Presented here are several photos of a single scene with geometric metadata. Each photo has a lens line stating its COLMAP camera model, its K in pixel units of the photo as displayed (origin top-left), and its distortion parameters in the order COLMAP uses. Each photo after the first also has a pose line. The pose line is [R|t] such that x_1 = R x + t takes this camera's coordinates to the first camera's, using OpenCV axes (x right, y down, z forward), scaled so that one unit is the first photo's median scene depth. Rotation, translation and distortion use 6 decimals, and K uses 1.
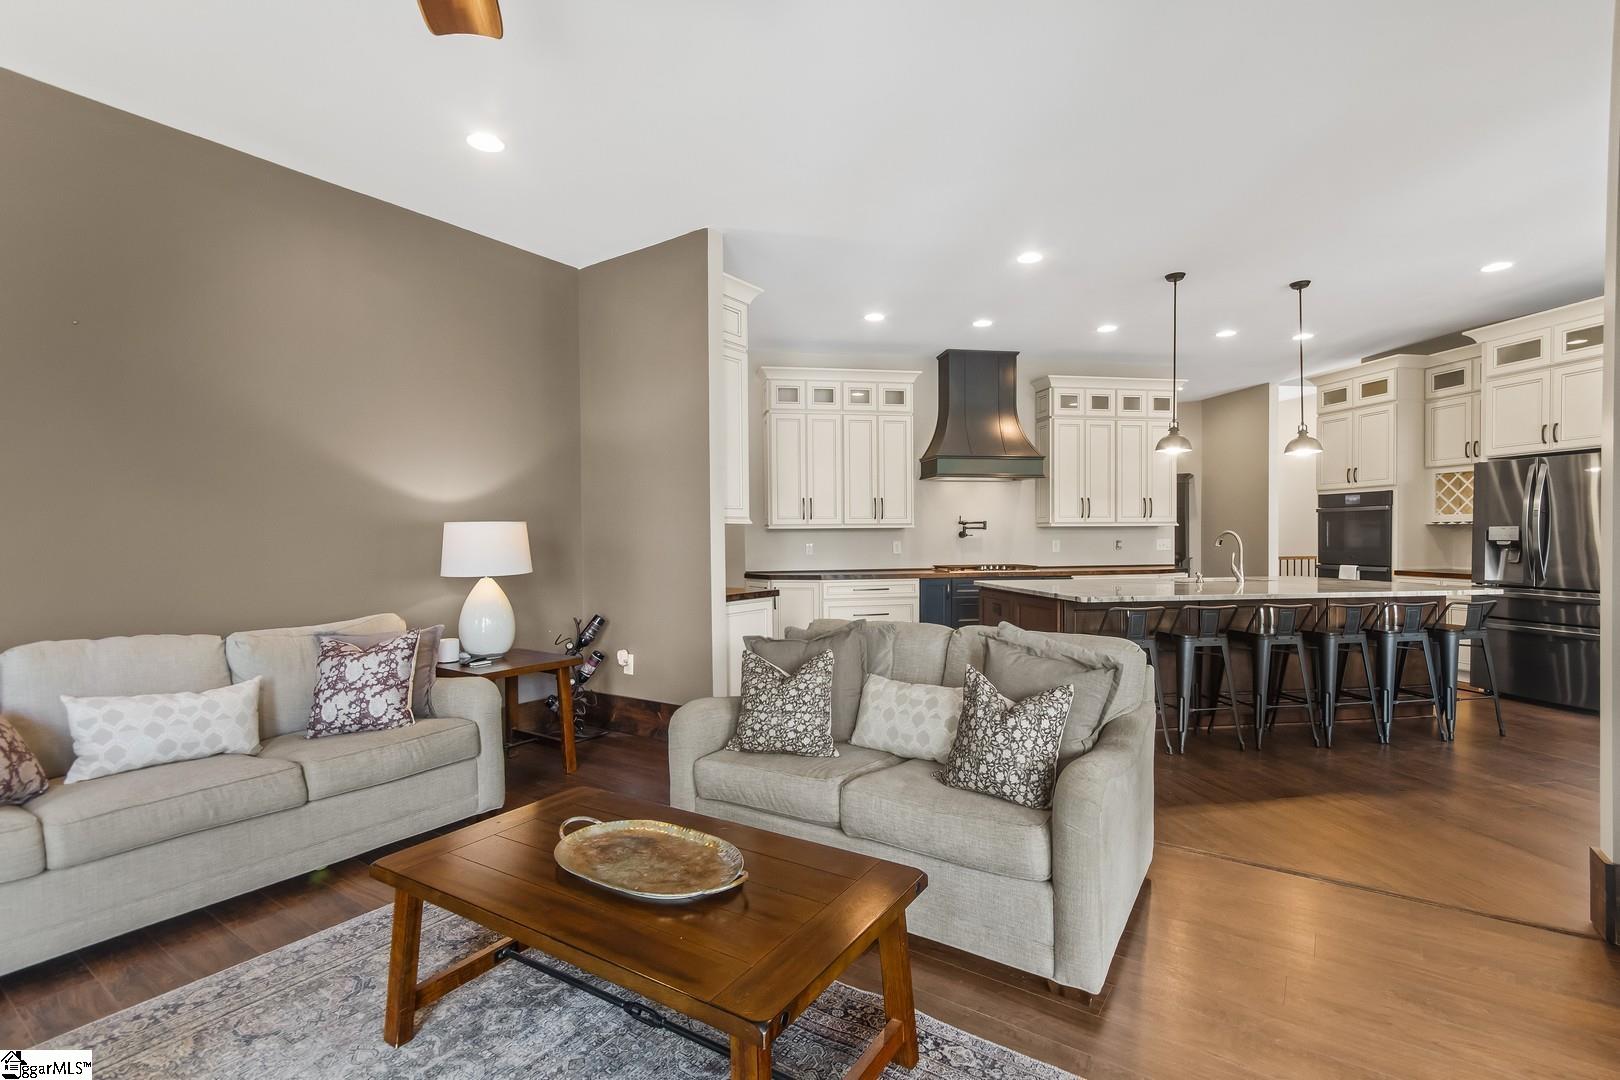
lens RADIAL K [[742.5, 0, 810.0], [0, 742.5, 540.0], [0, 0, 1]] dist [0.001993, 0.000194]
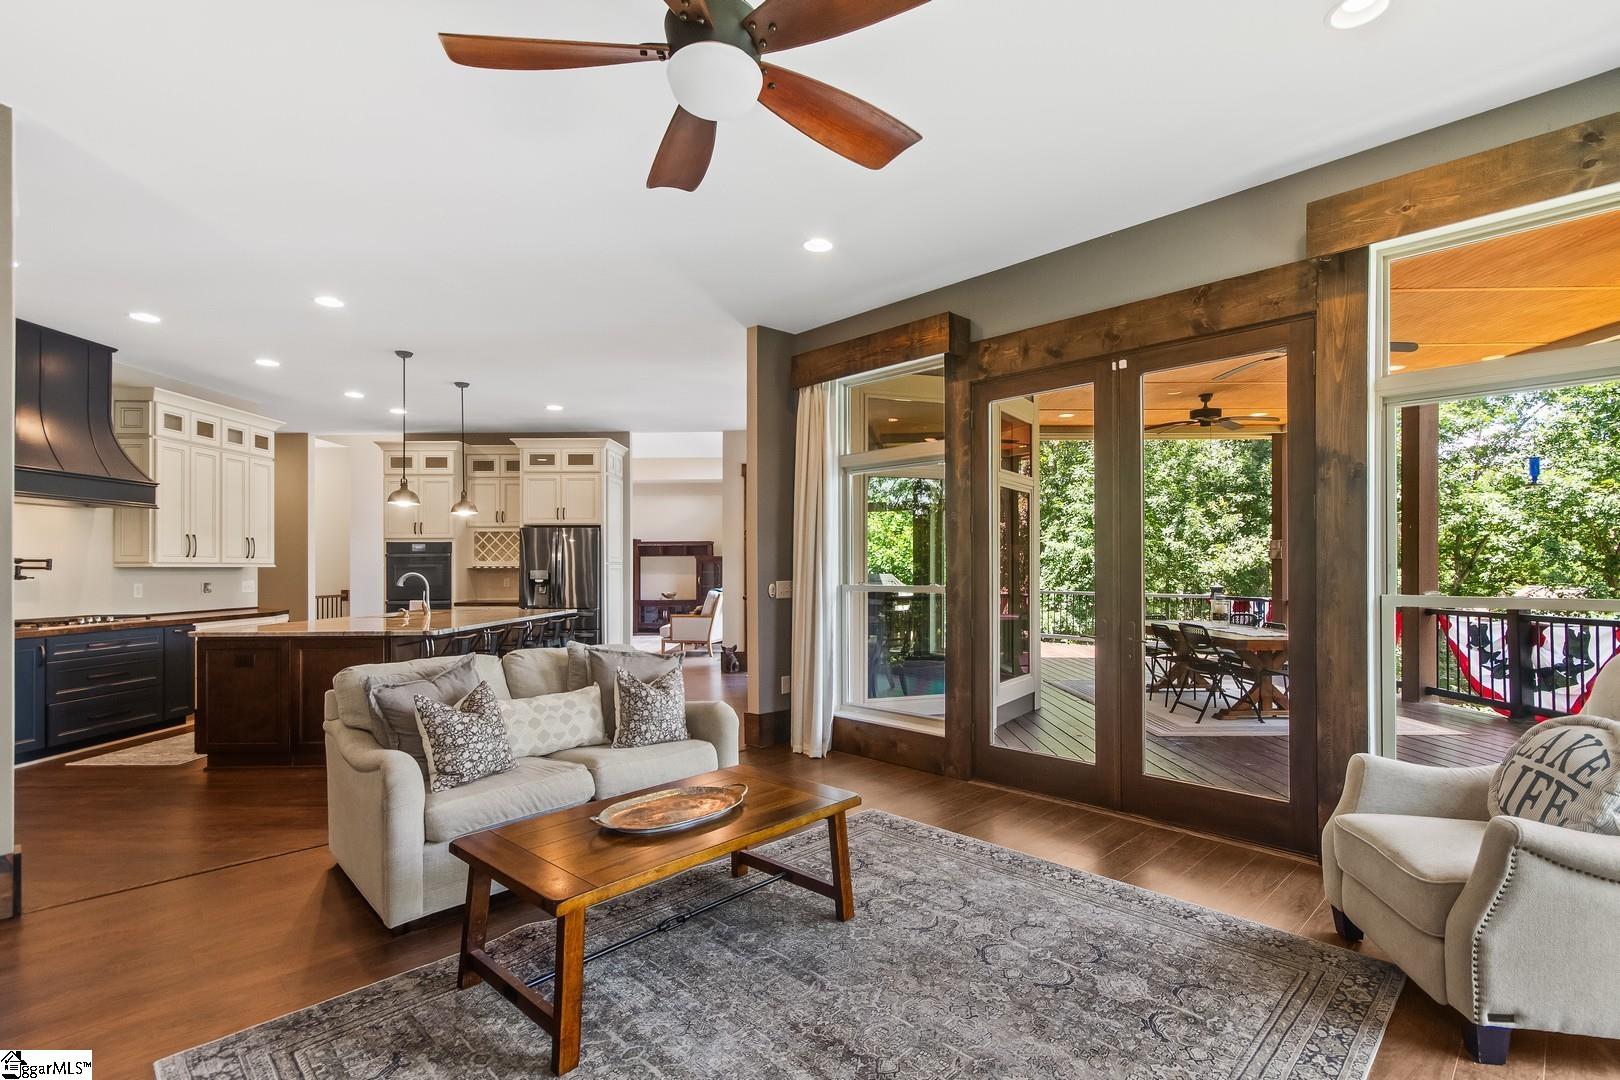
lens RADIAL K [[763.0, 0, 809.9], [0, 763.0, 569.5], [0, 0, 1]] dist [0.000709, 0.000050]
pose [[0.173813, 0.004813, 0.984767, -0.418774], [0.007439, 0.999953, -0.006200, -0.004511], [-0.984751, 0.008404, 0.173769, 0.127583]]
